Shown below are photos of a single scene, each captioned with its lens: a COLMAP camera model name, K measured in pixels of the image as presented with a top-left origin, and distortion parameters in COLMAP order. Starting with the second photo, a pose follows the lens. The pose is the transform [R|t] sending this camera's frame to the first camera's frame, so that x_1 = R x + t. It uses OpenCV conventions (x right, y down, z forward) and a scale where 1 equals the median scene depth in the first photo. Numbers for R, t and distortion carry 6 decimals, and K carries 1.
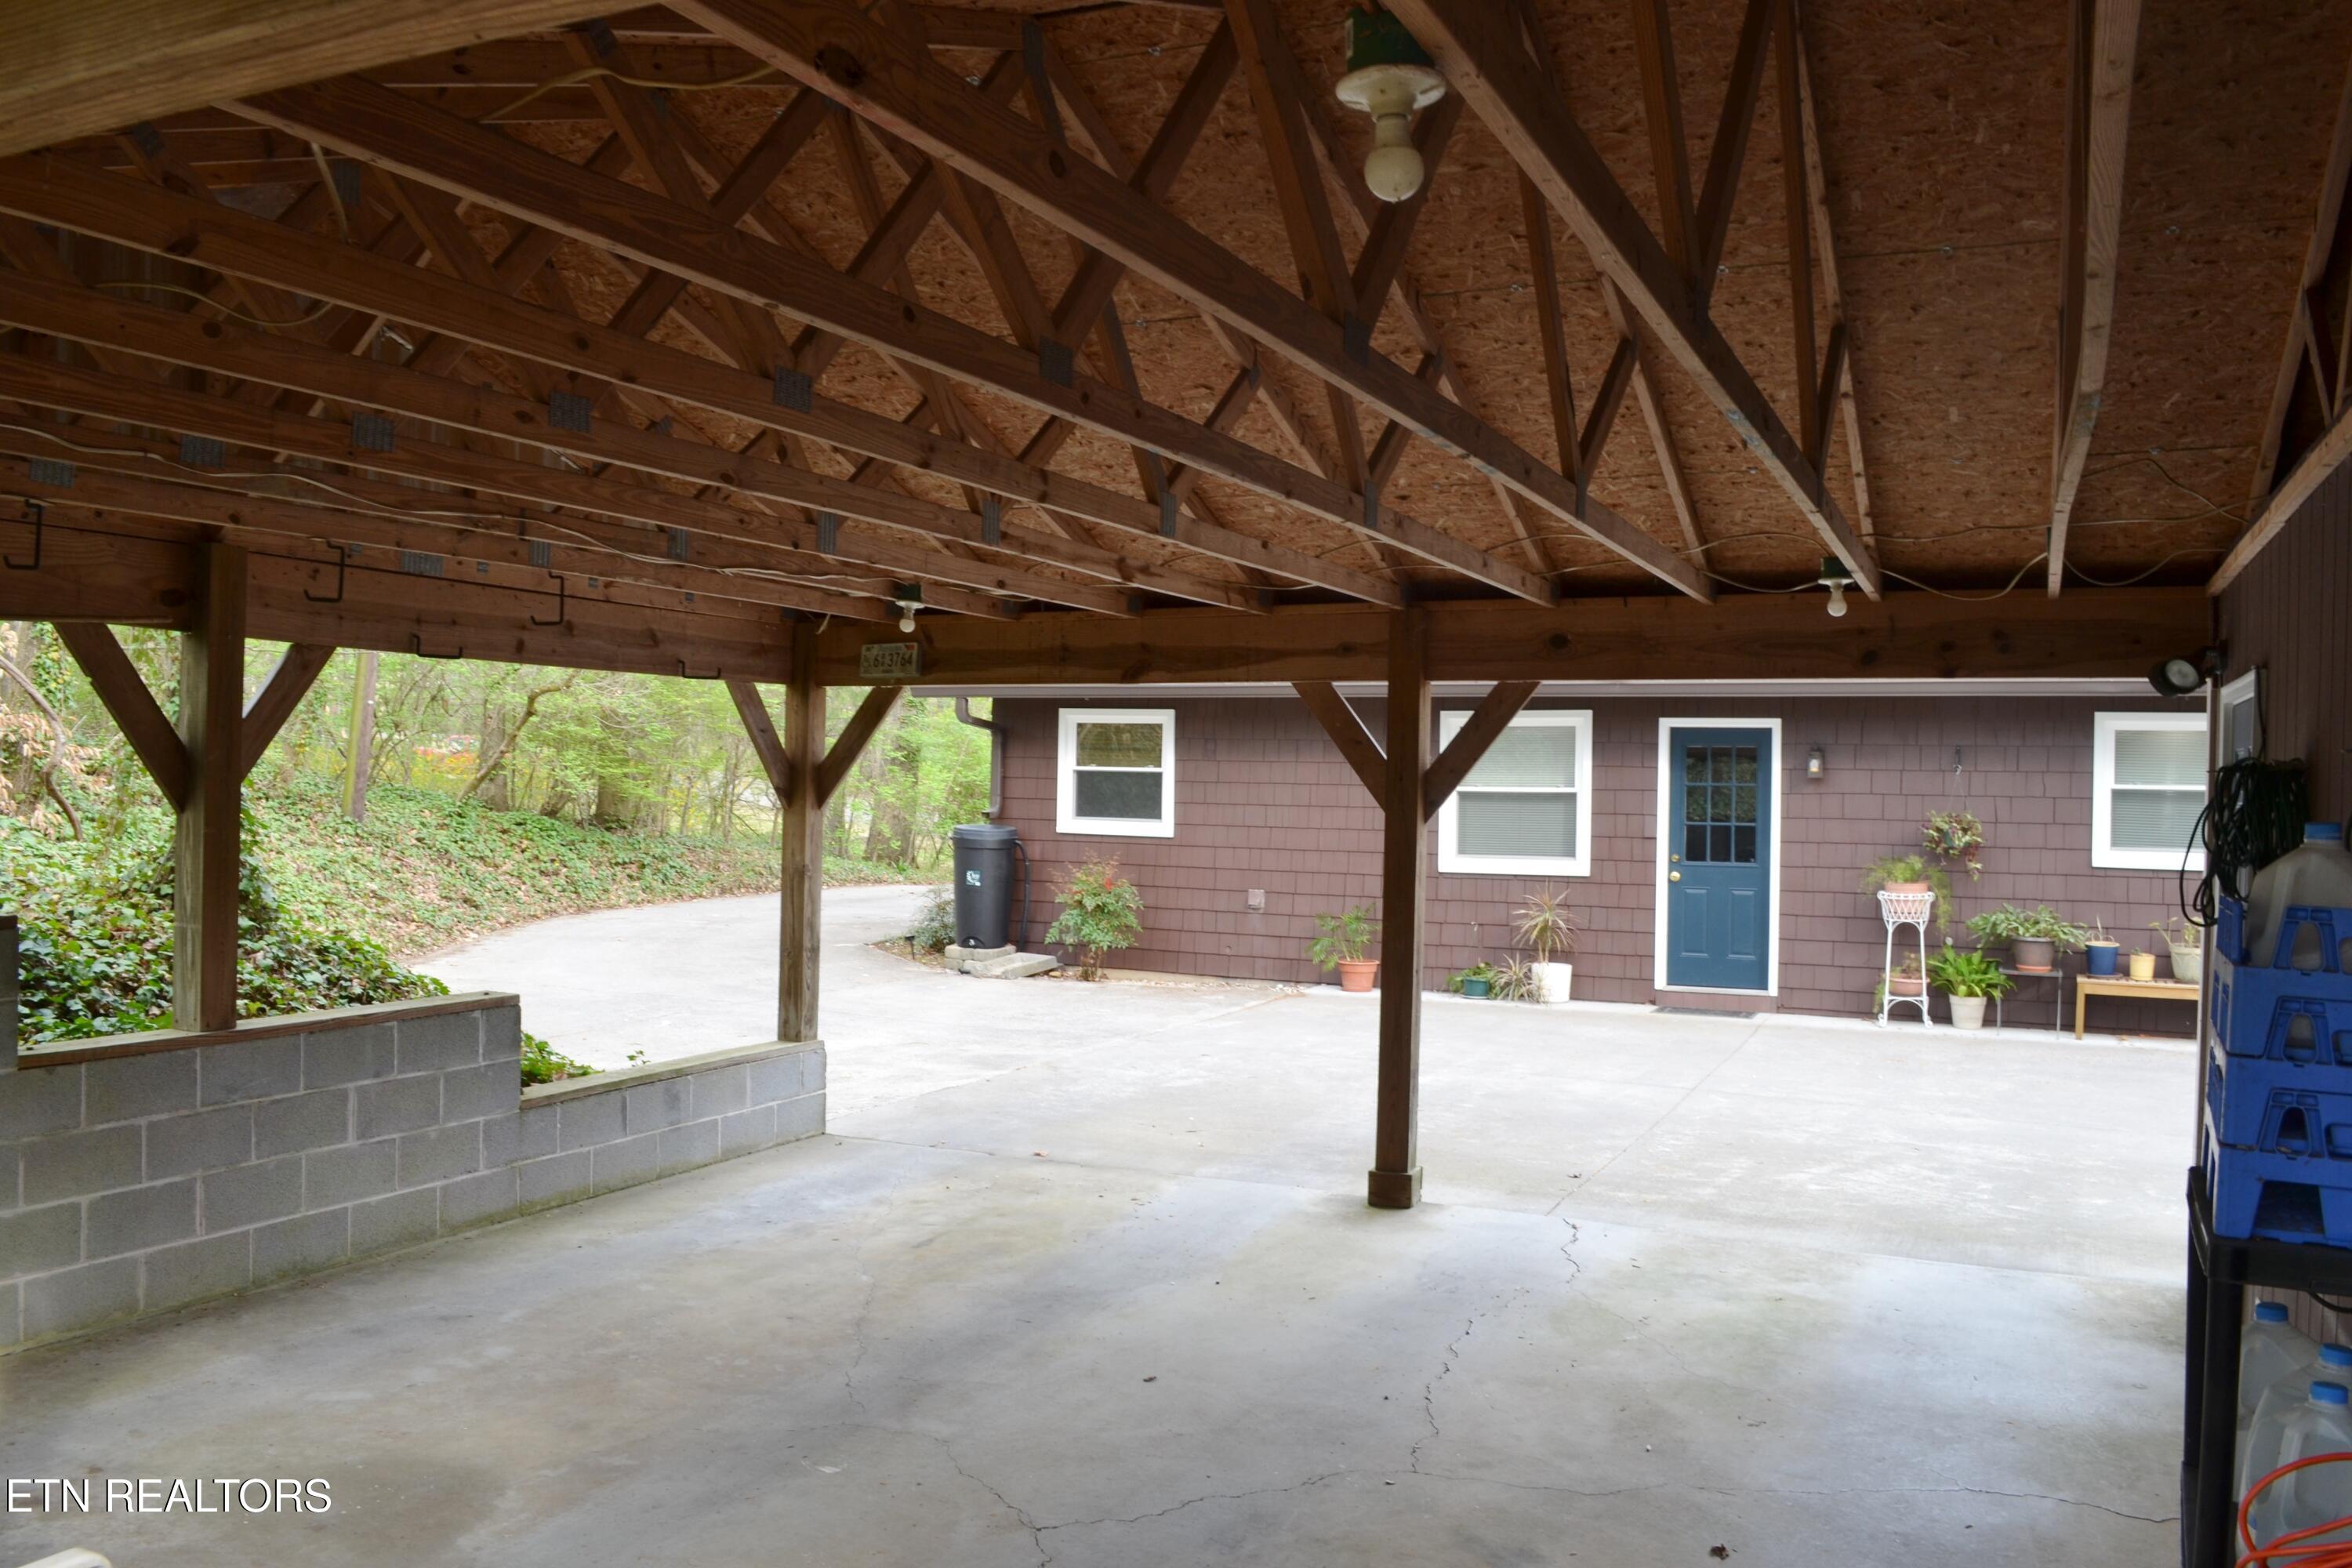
lens RADIAL K [[1832.4, 0, 1176.0], [0, 1832.4, 784.0], [0, 0, 1]] dist [-0.075446, 0.002438]
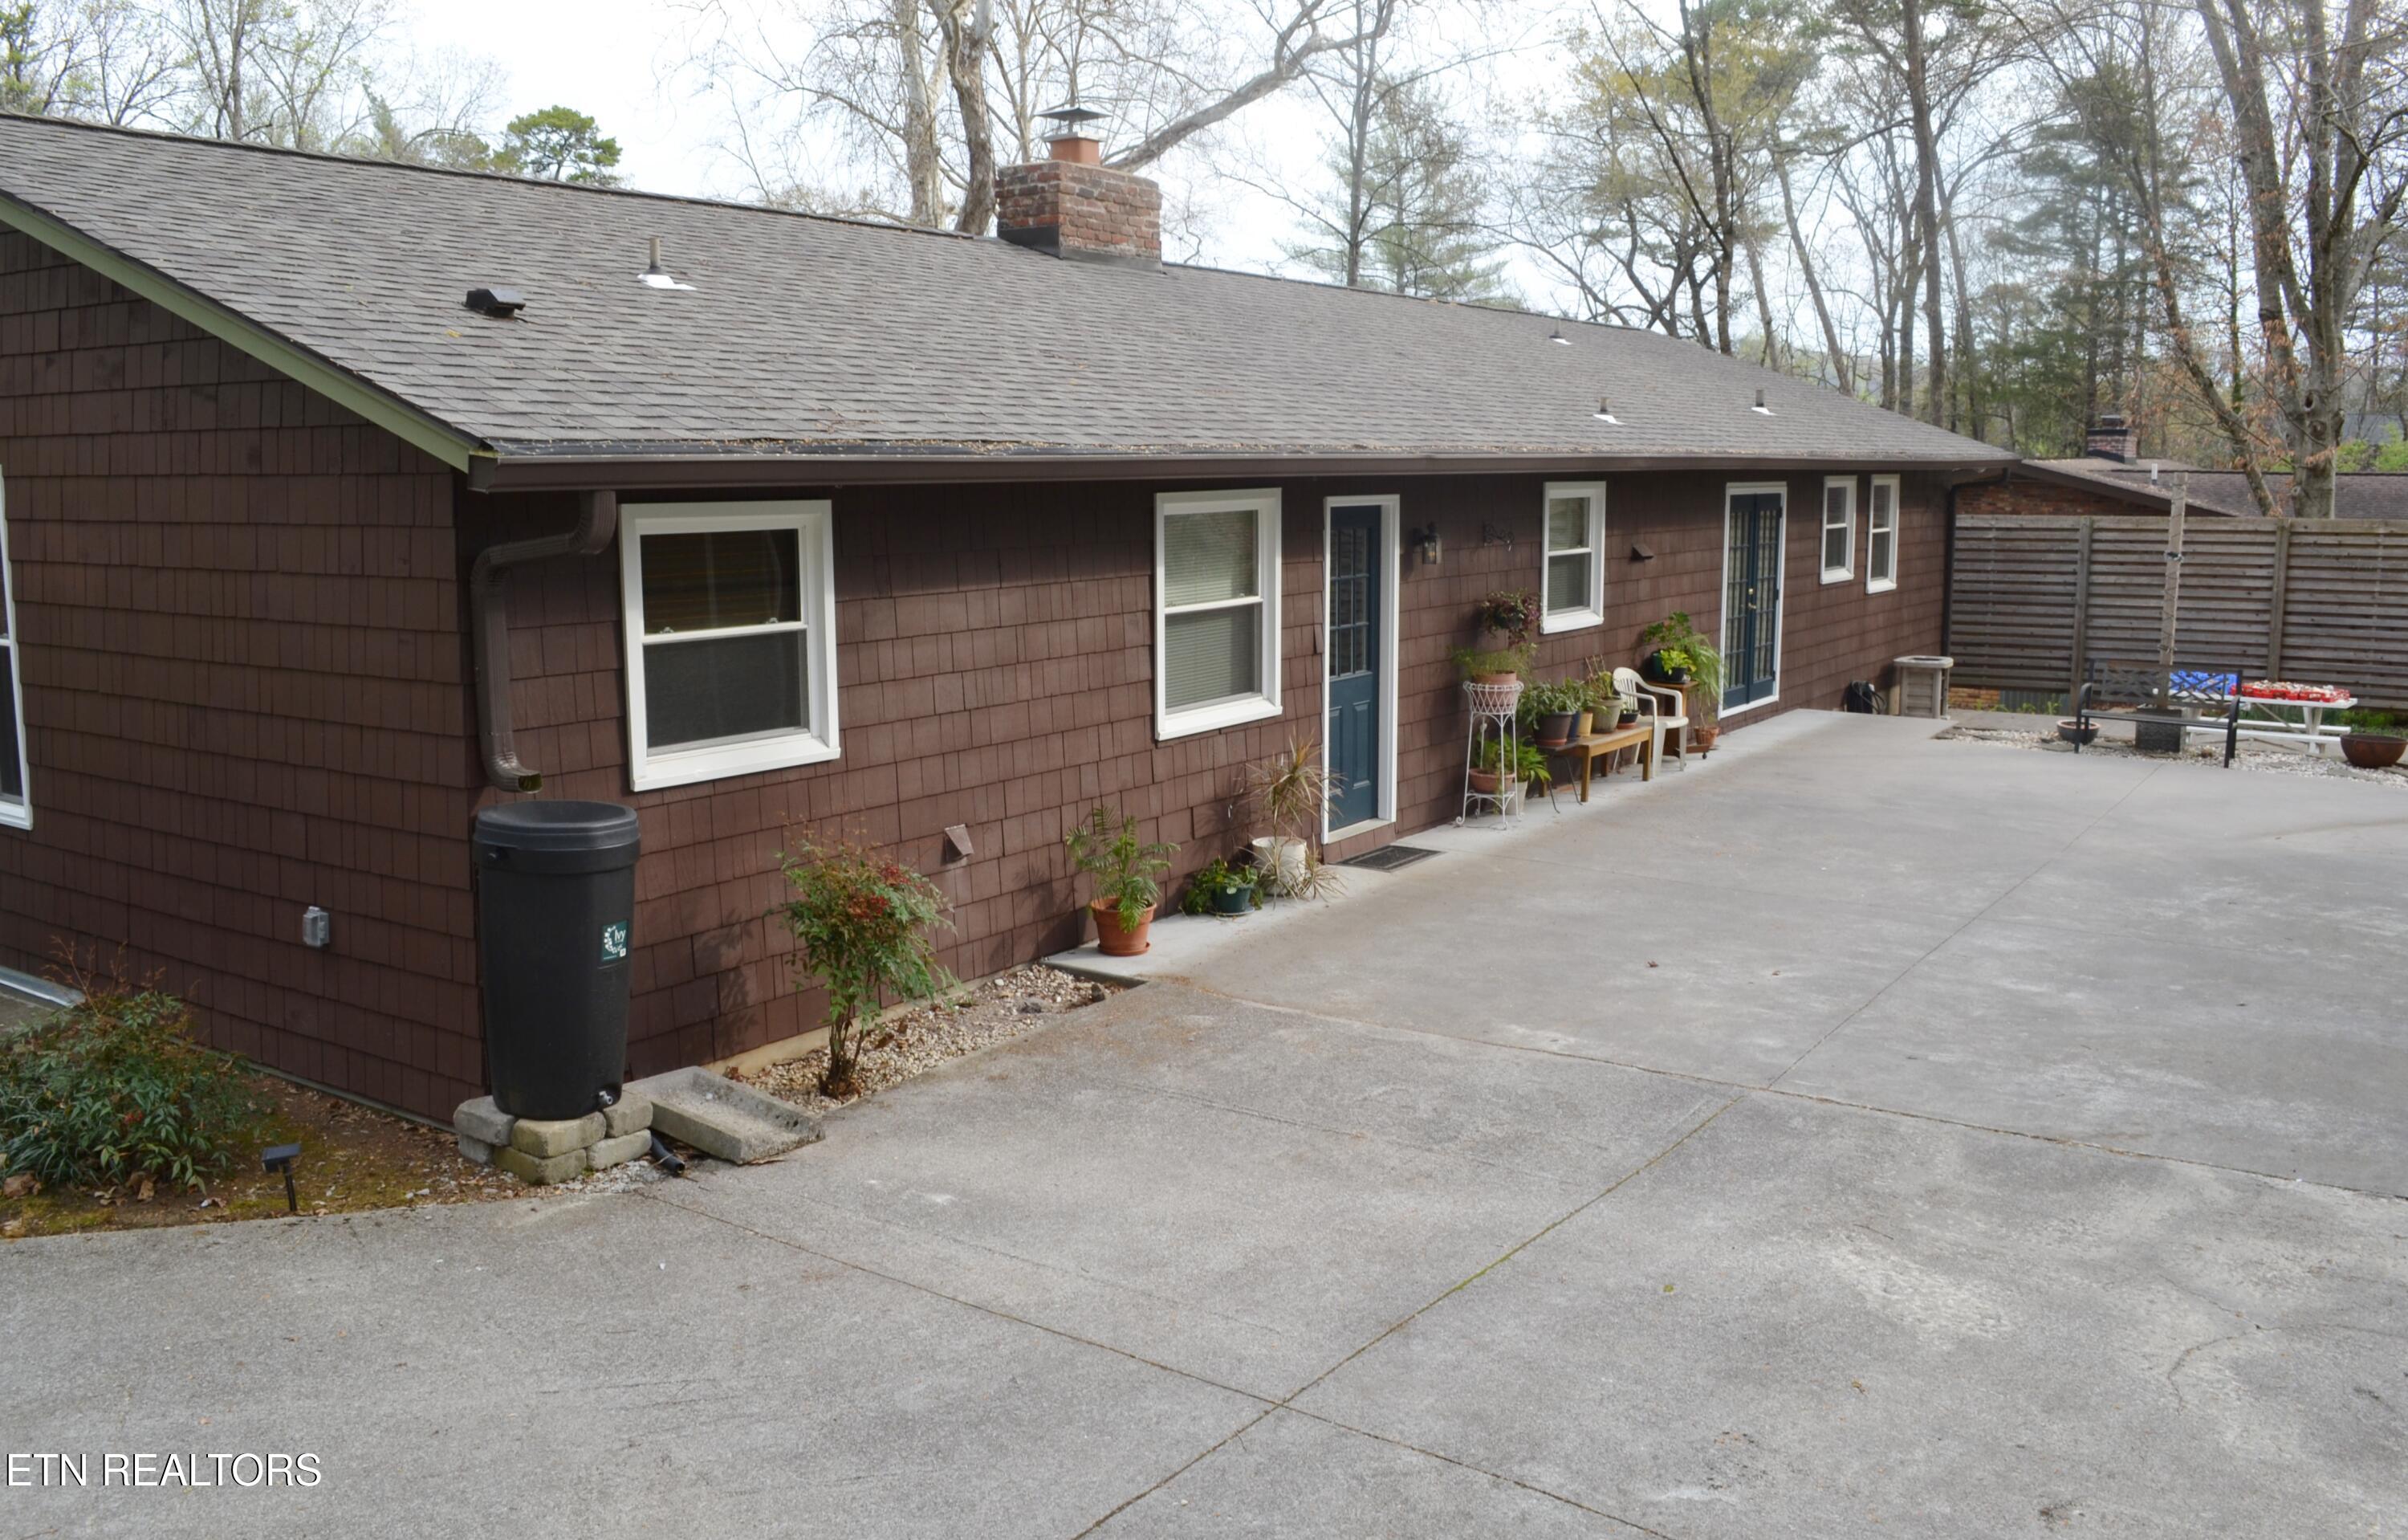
lens RADIAL K [[1958.2, 0, 1204.0], [0, 1958.2, 770.0], [0, 0, 1]] dist [-0.078904, 0.005743]
pose [[0.169890, -0.145209, 0.974706, -0.497527], [0.065862, 0.988546, 0.135791, -0.032842], [-0.983260, 0.041127, 0.177508, 0.805052]]
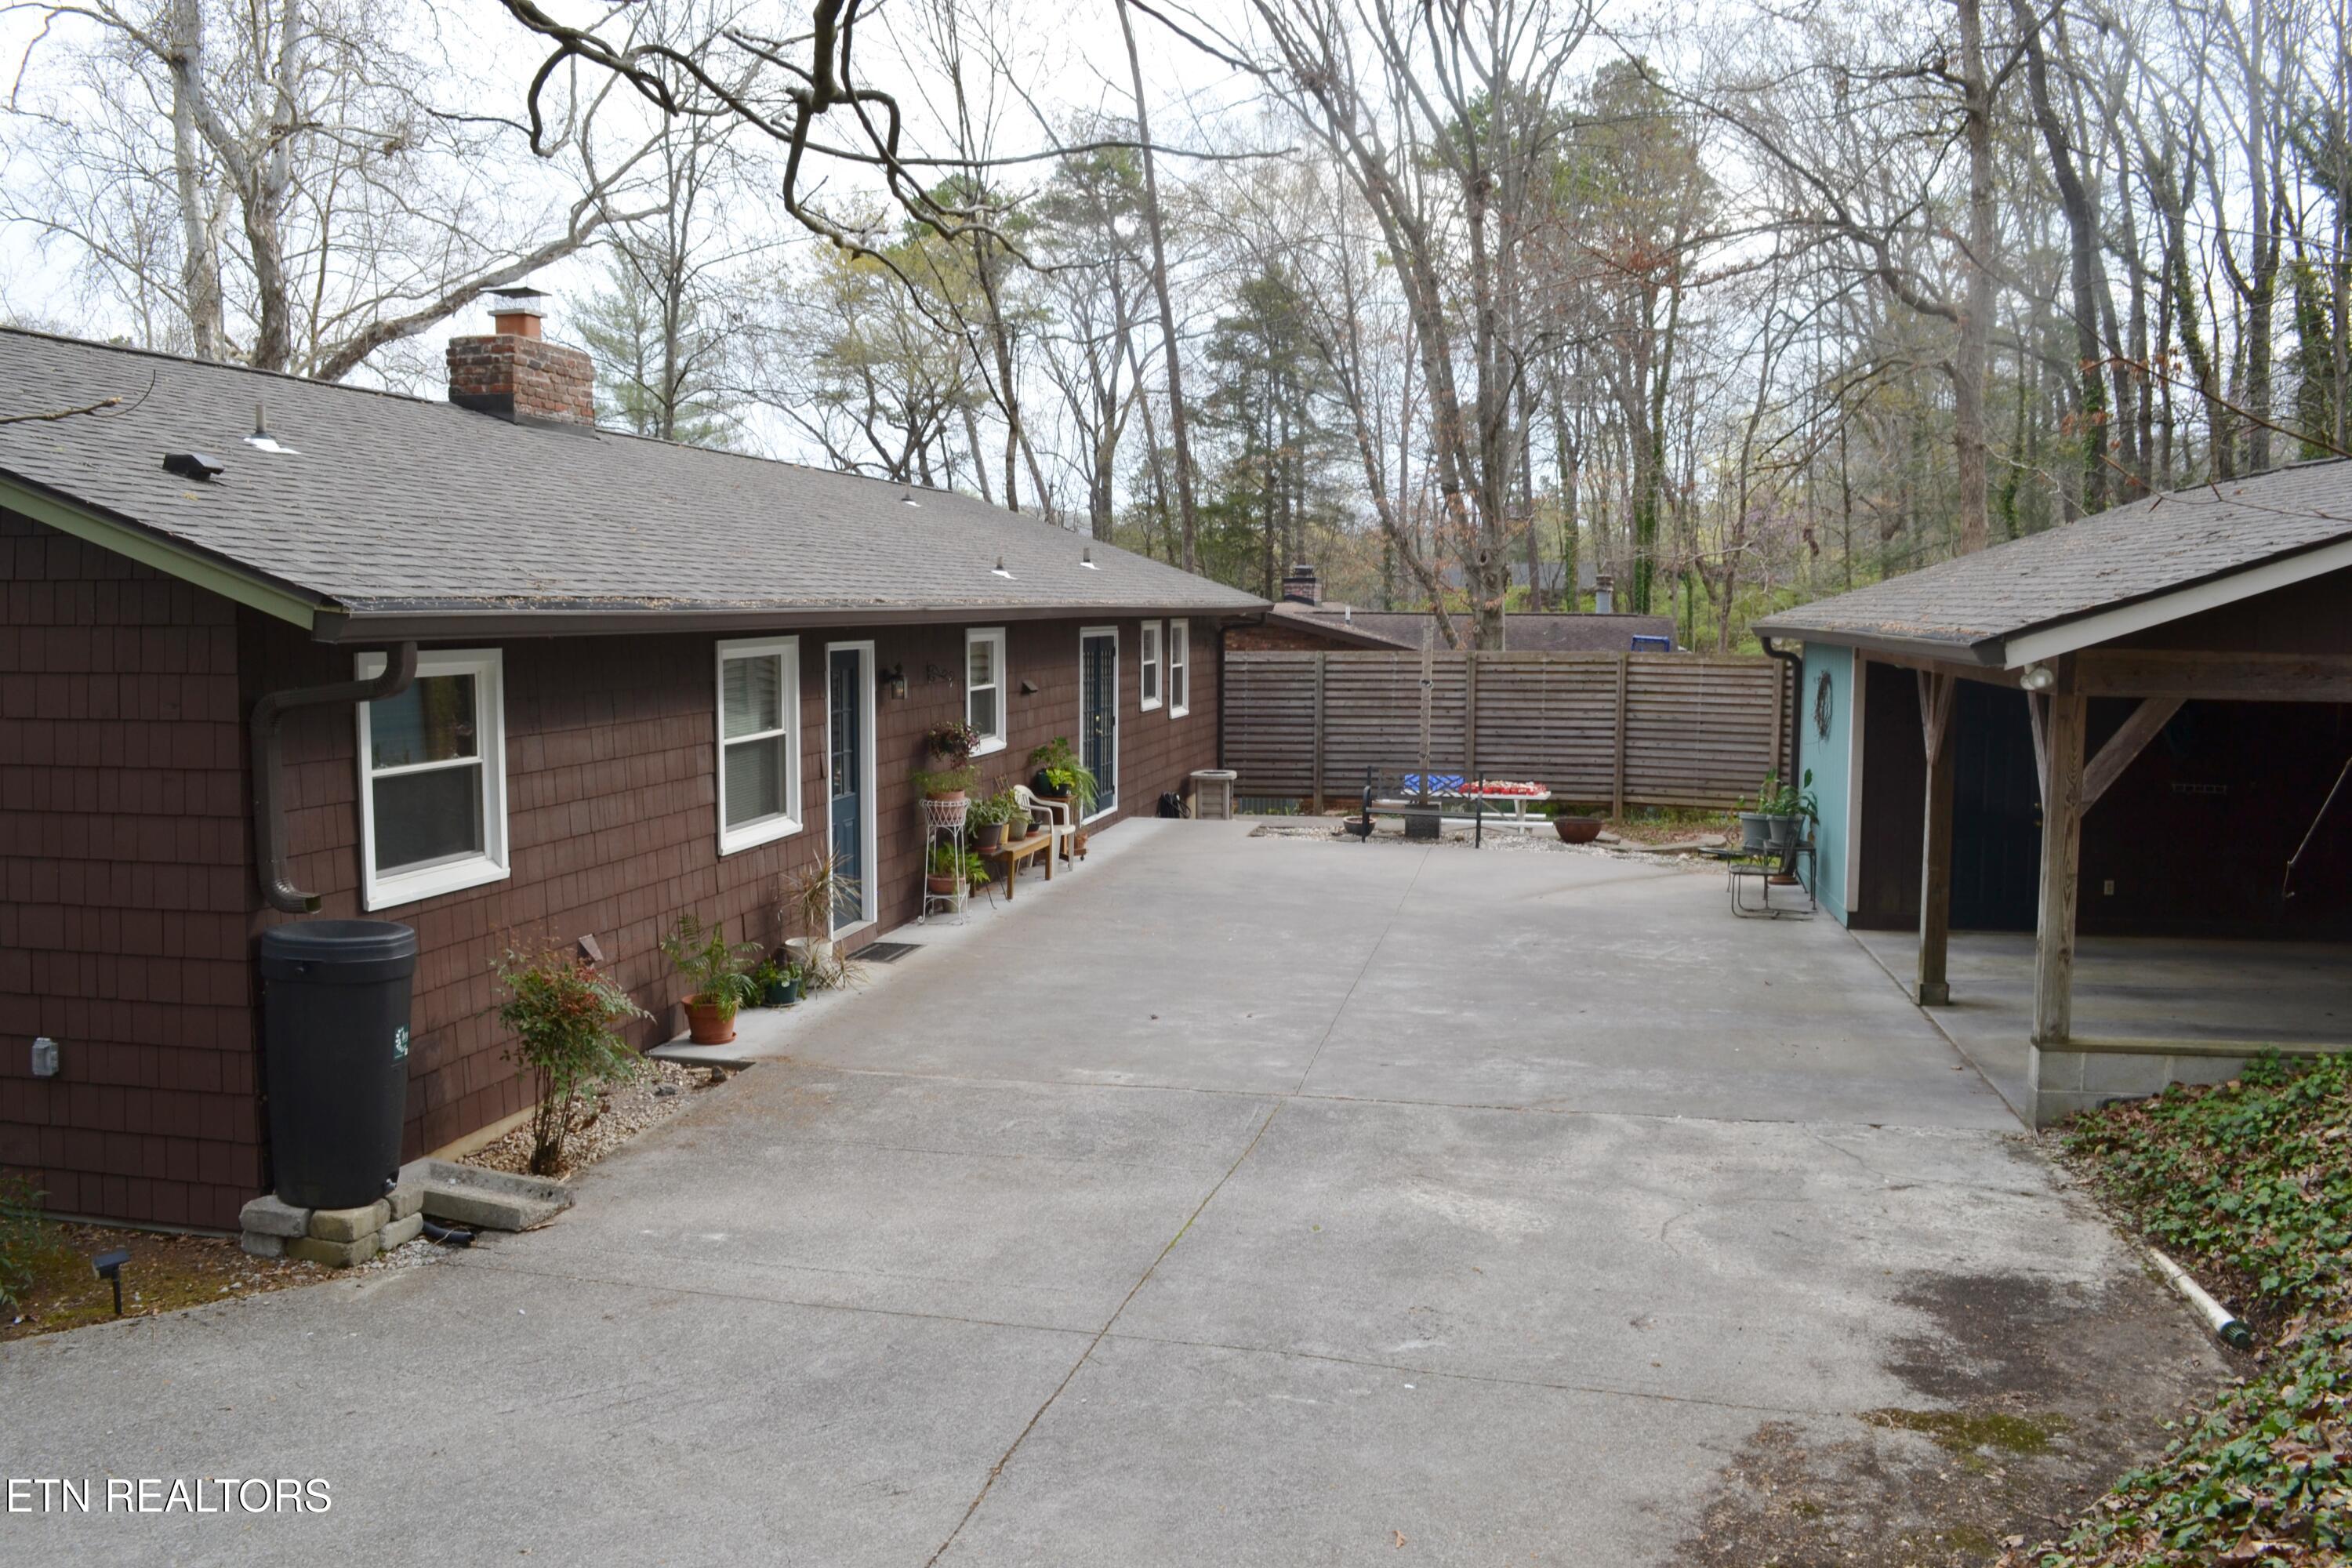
lens RADIAL K [[1832.4, 0, 1176.0], [0, 1832.4, 784.0], [0, 0, 1]] dist [-0.075446, 0.002438]
pose [[-0.210543, -0.086989, 0.973707, -0.574454], [0.061933, 0.992845, 0.102090, -0.042483], [-0.975621, 0.081798, -0.203649, 0.907488]]
